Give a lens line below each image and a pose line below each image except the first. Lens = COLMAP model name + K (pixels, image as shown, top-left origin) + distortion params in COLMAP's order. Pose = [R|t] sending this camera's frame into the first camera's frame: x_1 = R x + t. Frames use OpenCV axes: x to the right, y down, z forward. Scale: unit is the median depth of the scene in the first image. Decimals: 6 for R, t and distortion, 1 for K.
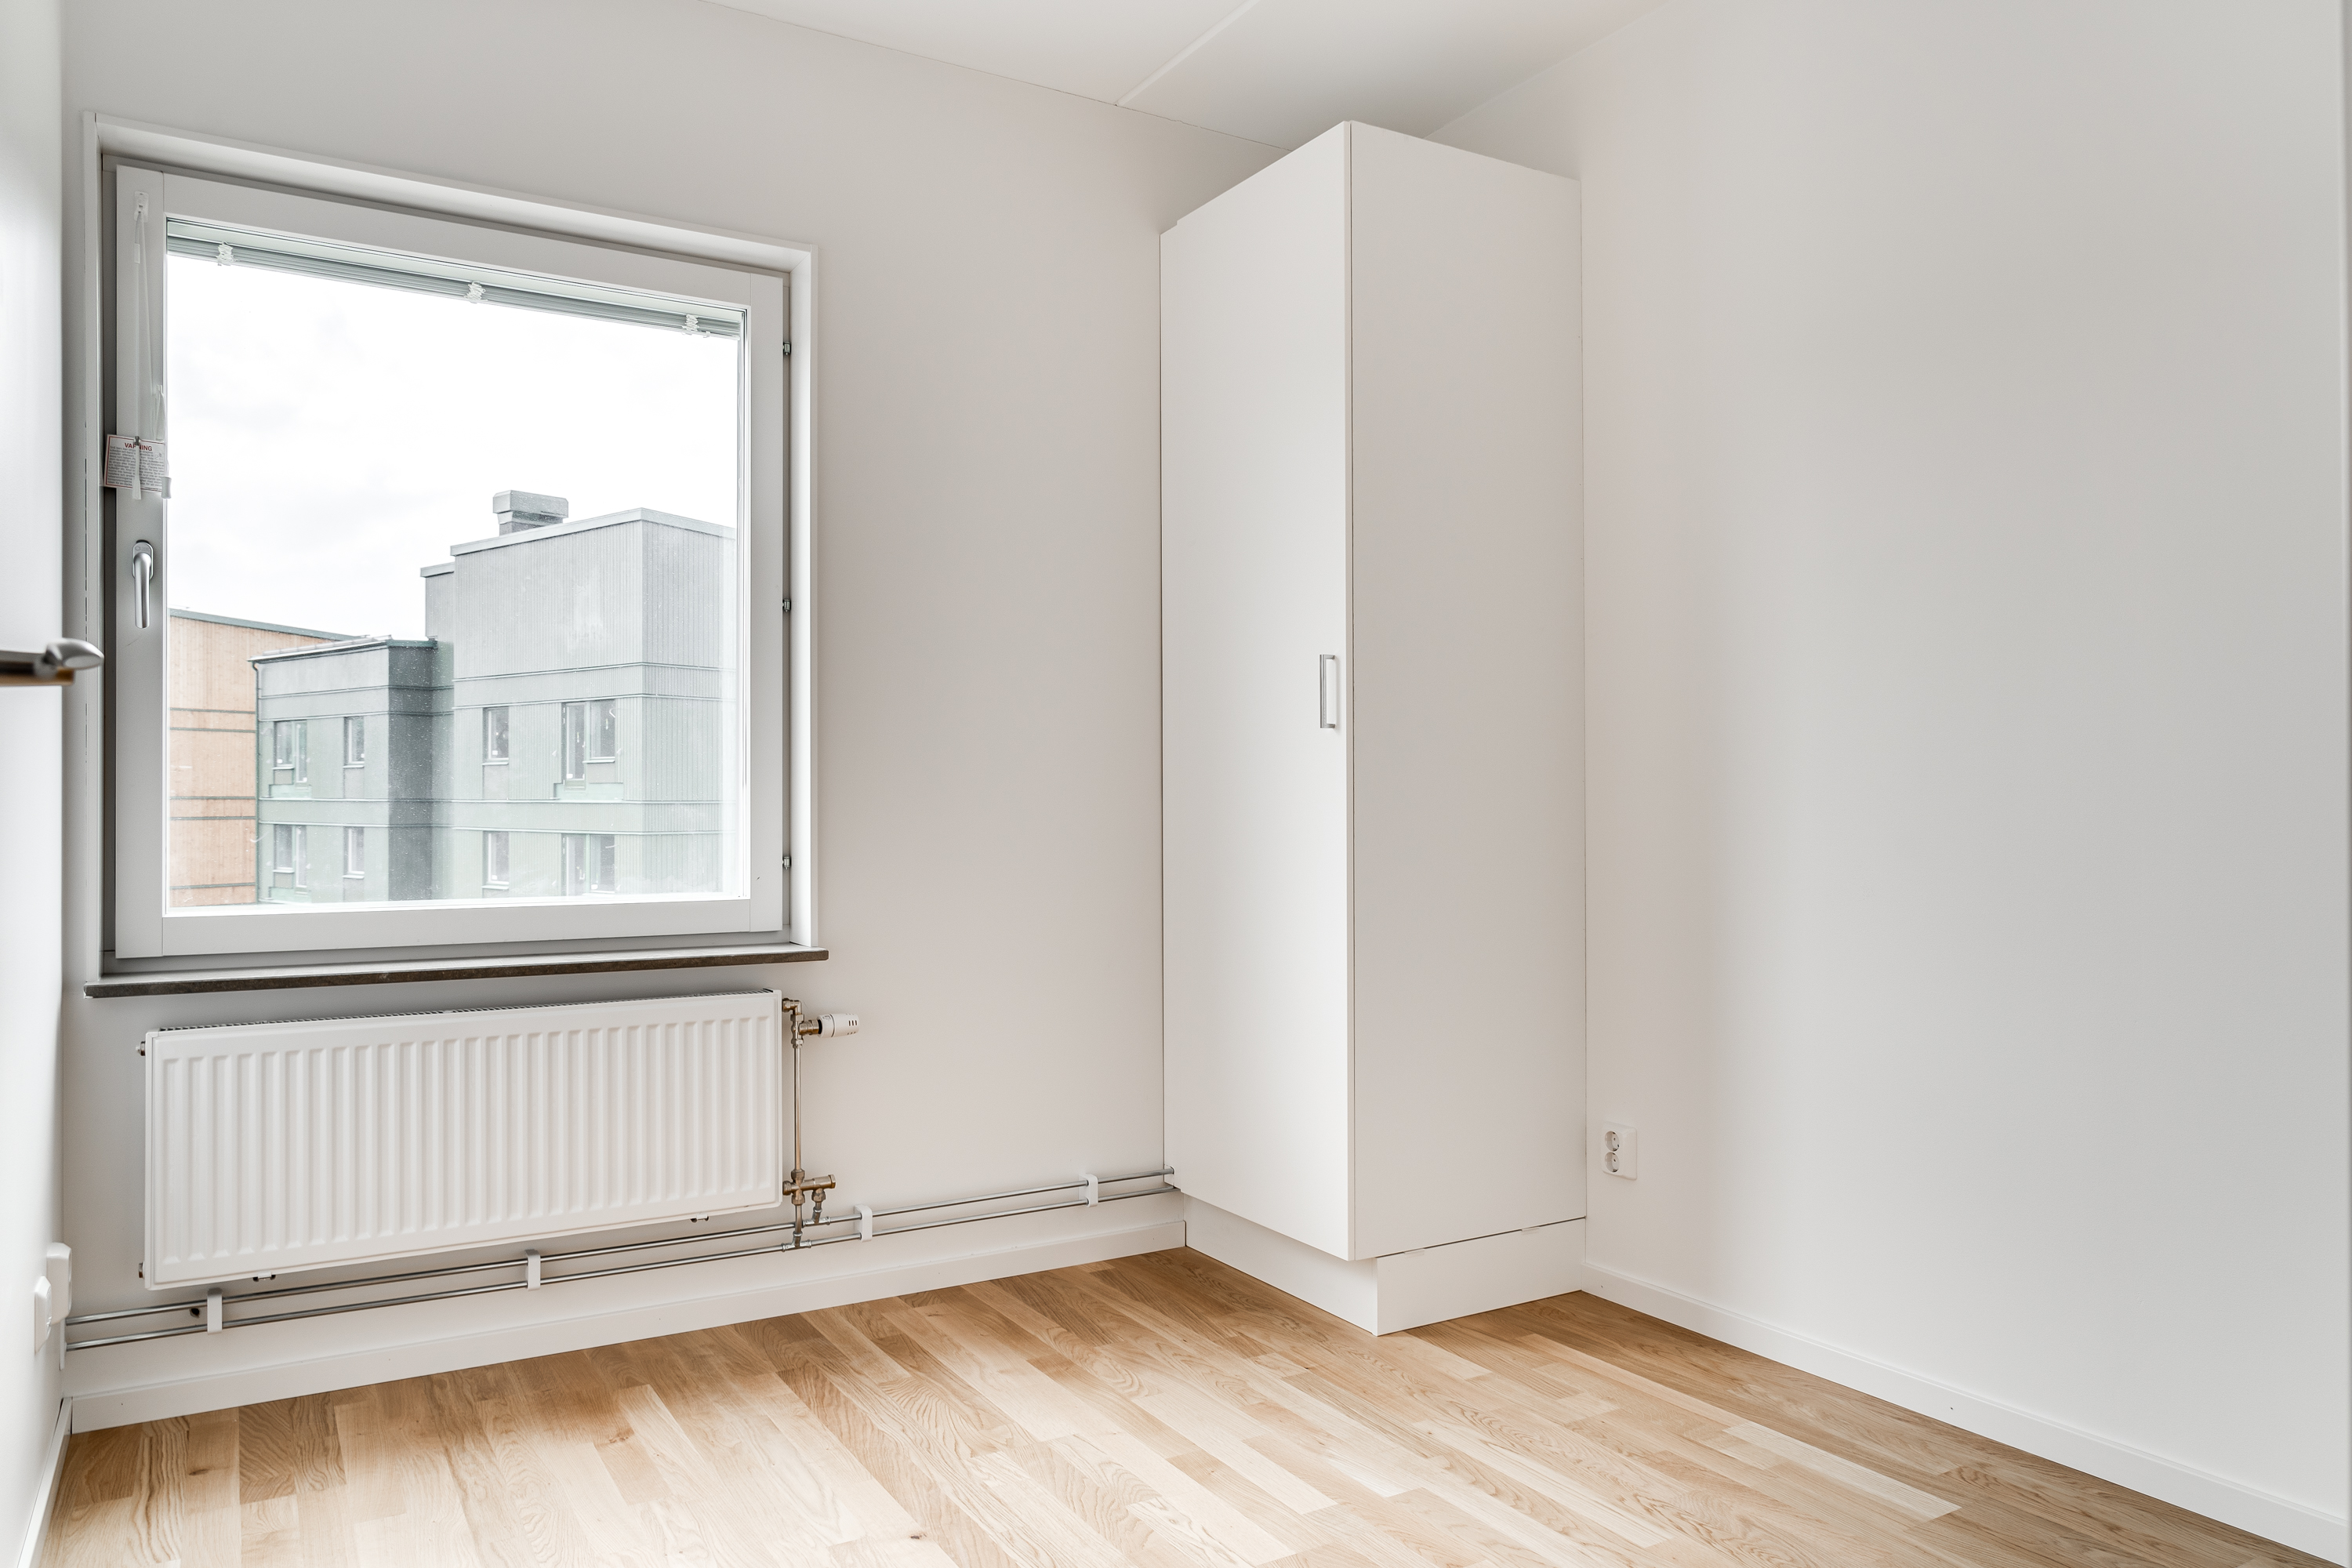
lens RADIAL K [[1569.9, 0, 1191.4], [0, 1569.9, 789.3], [0, 0, 1]] dist [-0.010551, 0.001763]
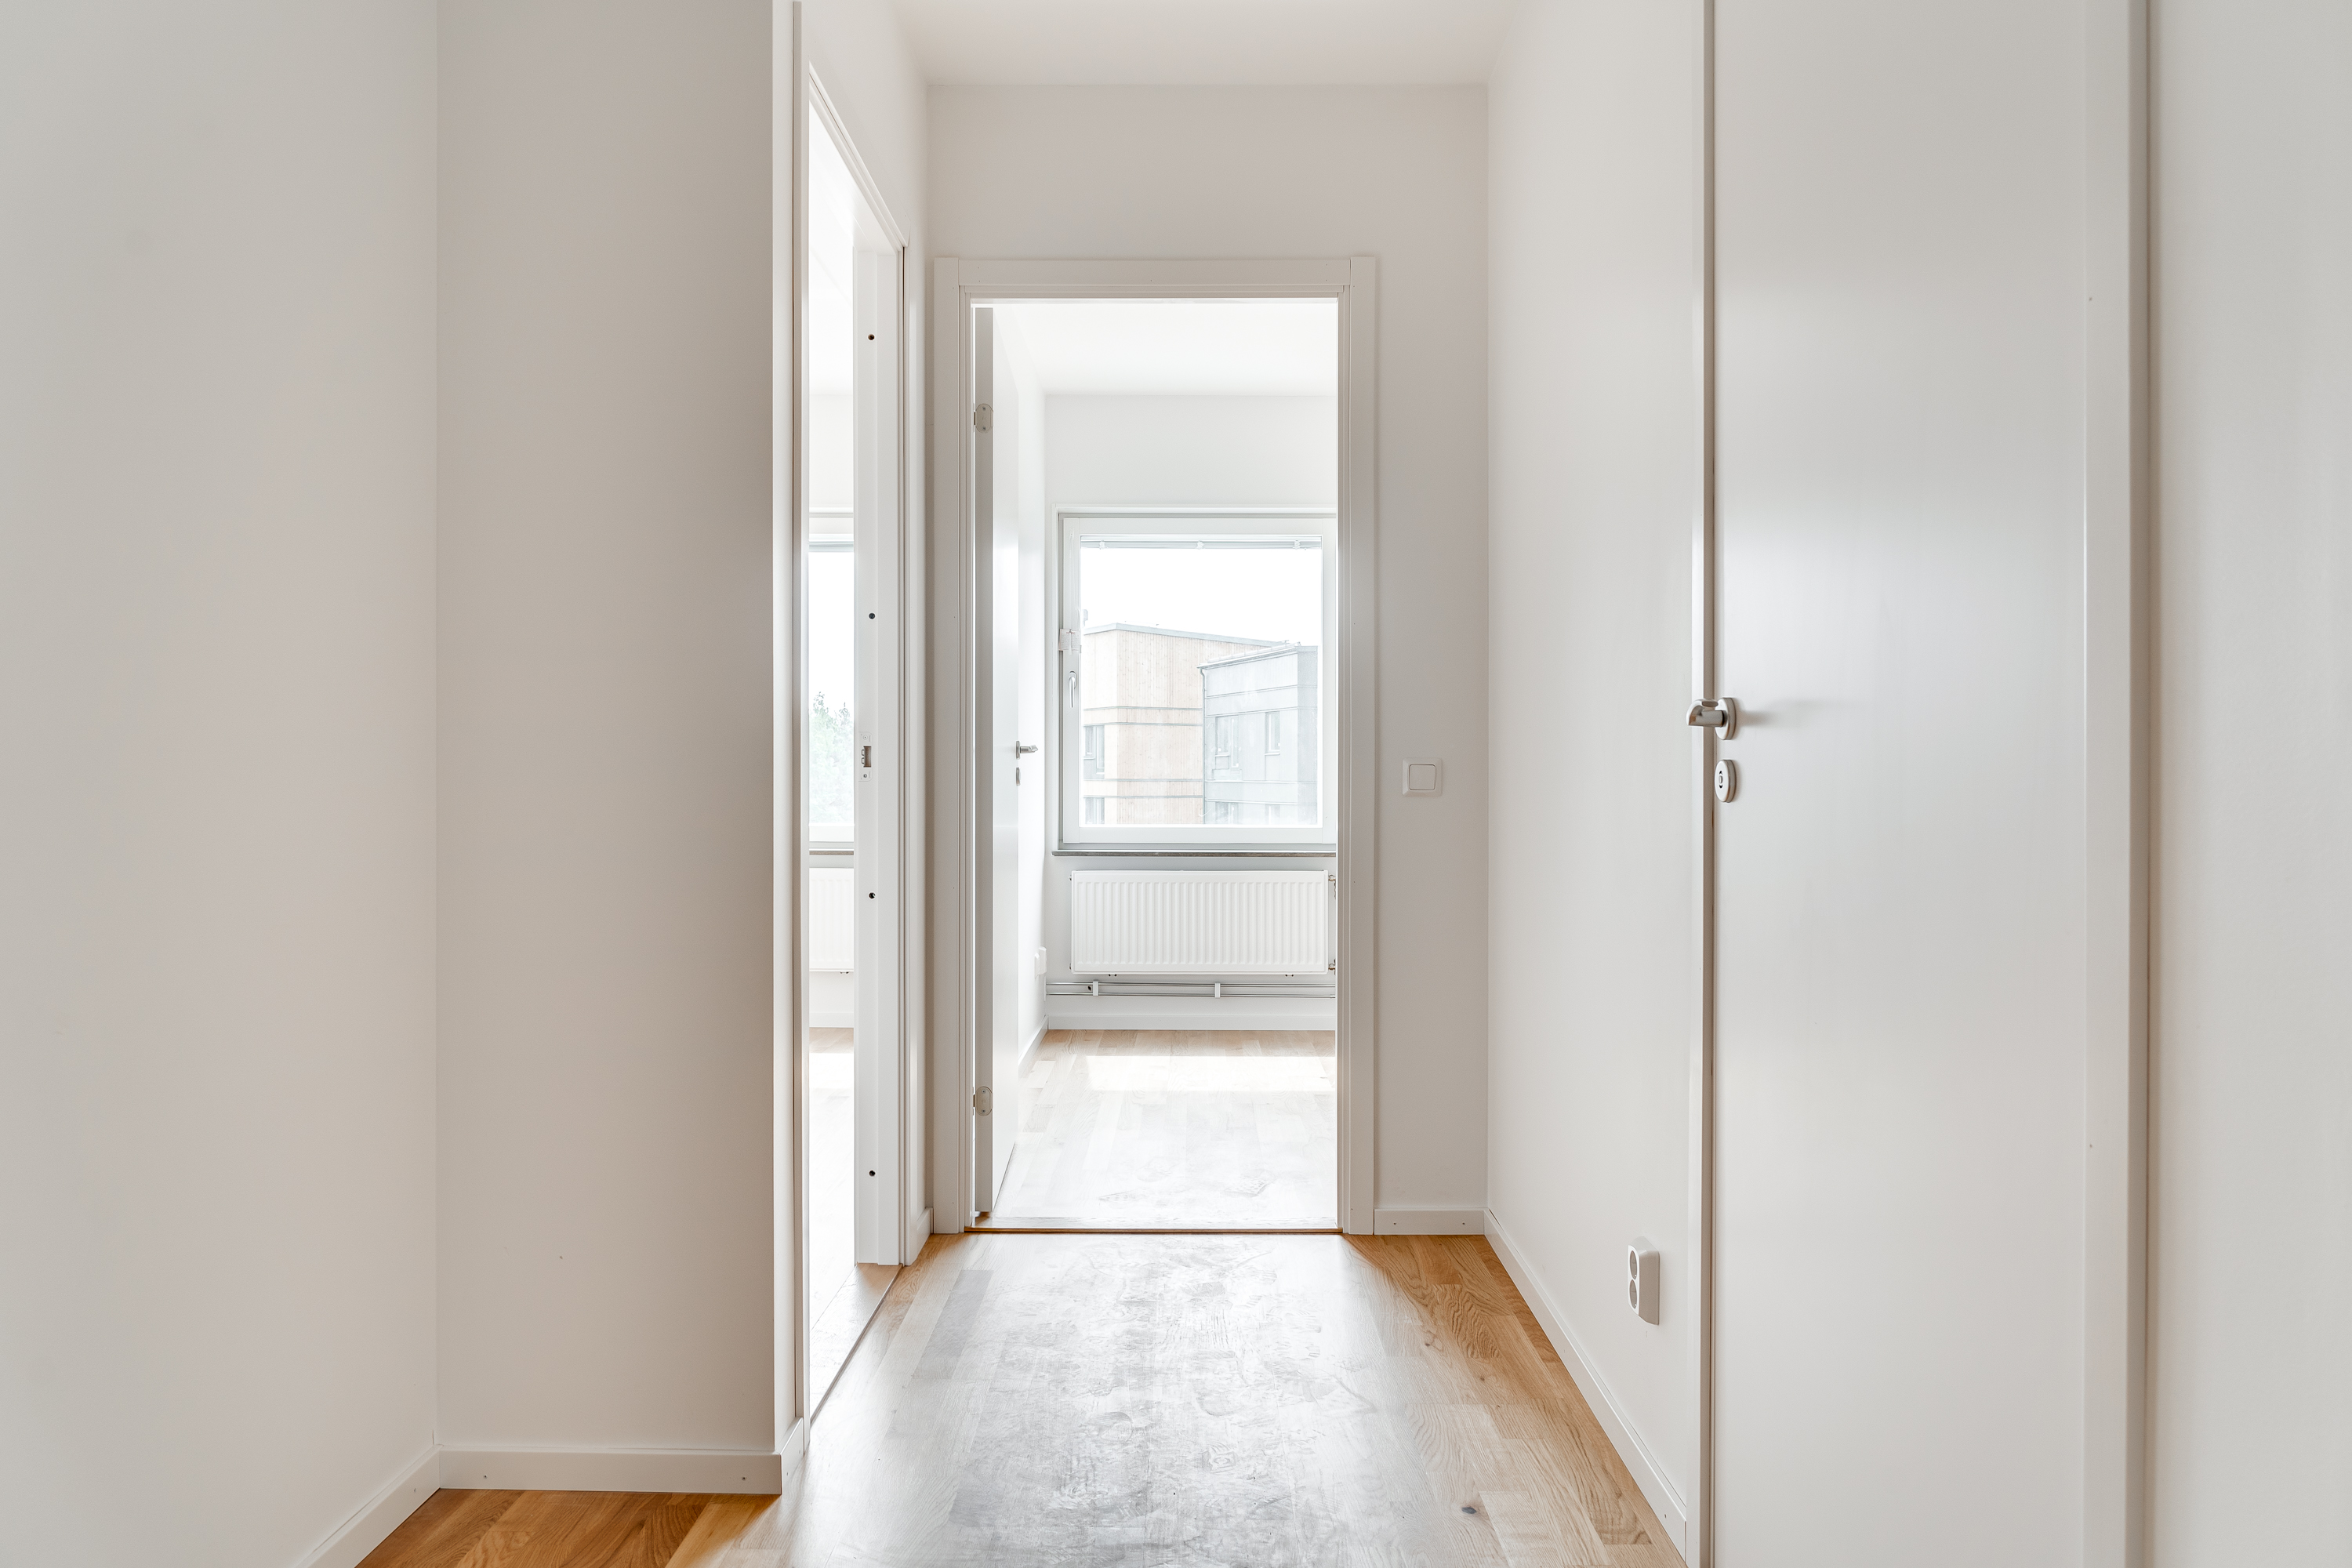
lens RADIAL K [[1569.9, 0, 1157.7], [0, 1569.9, 779.1], [0, 0, 1]] dist [-0.010551, 0.001763]
pose [[0.840057, 0.000281, -0.542498, 0.718821], [0.002247, 0.999989, 0.003998, -0.002041], [0.542493, -0.004577, 0.840048, -0.920014]]
